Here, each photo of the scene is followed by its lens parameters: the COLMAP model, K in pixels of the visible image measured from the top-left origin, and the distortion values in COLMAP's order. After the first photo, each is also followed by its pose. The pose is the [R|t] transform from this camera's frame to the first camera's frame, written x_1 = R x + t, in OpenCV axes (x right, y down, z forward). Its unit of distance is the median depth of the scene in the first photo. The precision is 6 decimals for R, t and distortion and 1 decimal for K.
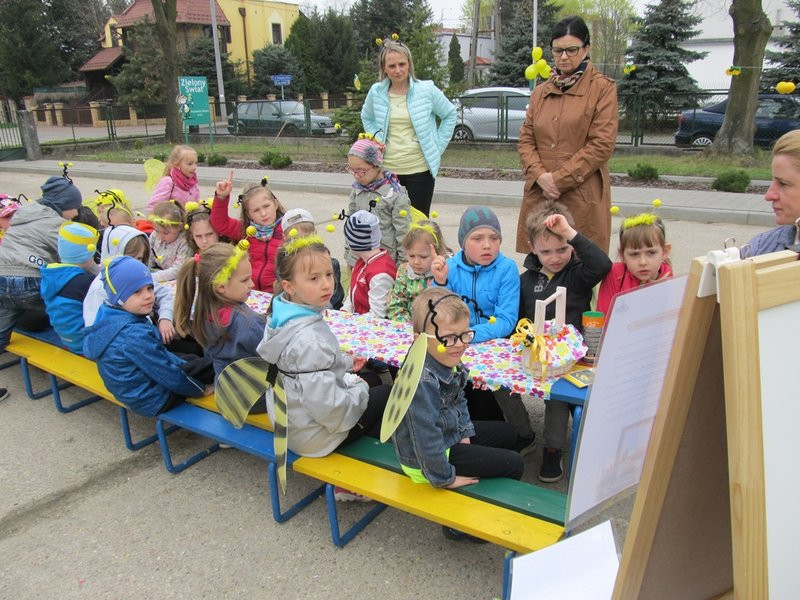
lens RADIAL K [[672.5, 0, 401.5], [0, 672.5, 304.4], [0, 0, 1]] dist [-0.025289, 0.006350]
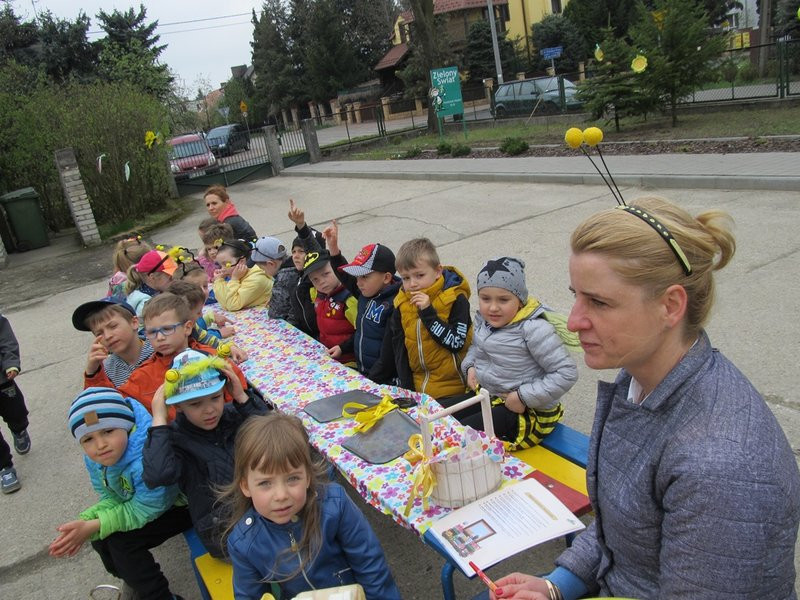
lens RADIAL K [[672.5, 0, 401.5], [0, 672.5, 304.4], [0, 0, 1]] dist [-0.025289, 0.006350]
pose [[0.903803, 0.003770, -0.427932, 0.028800], [0.013585, 0.999204, 0.037494, -0.008792], [0.427733, -0.039701, 0.903033, 0.016096]]
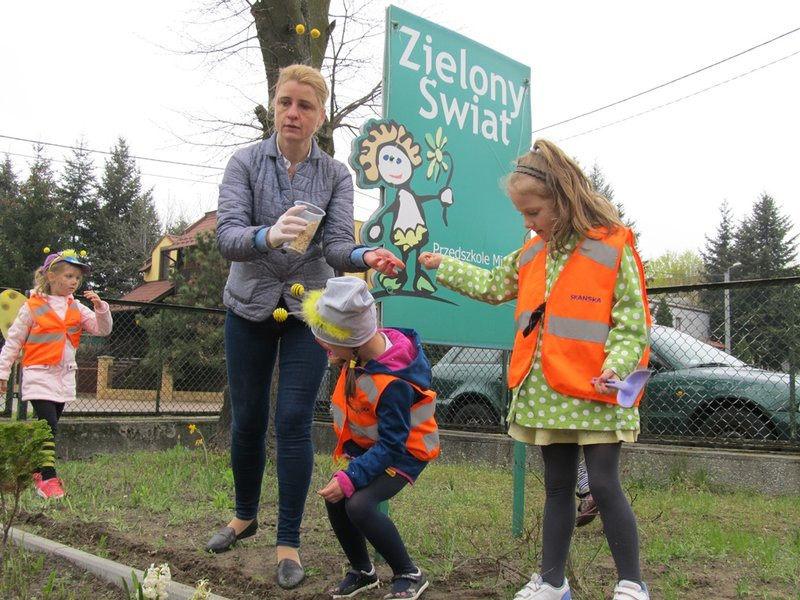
lens RADIAL K [[645.7, 0, 400.0], [0, 645.7, 300.0], [0, 0, 1]] dist [-0.008607, 0.004976]
pose [[0.997601, 0.049668, -0.048217, -0.168598], [-0.065568, 0.901340, -0.428120, -0.112775], [0.022196, 0.430255, 0.902434, 0.455455]]
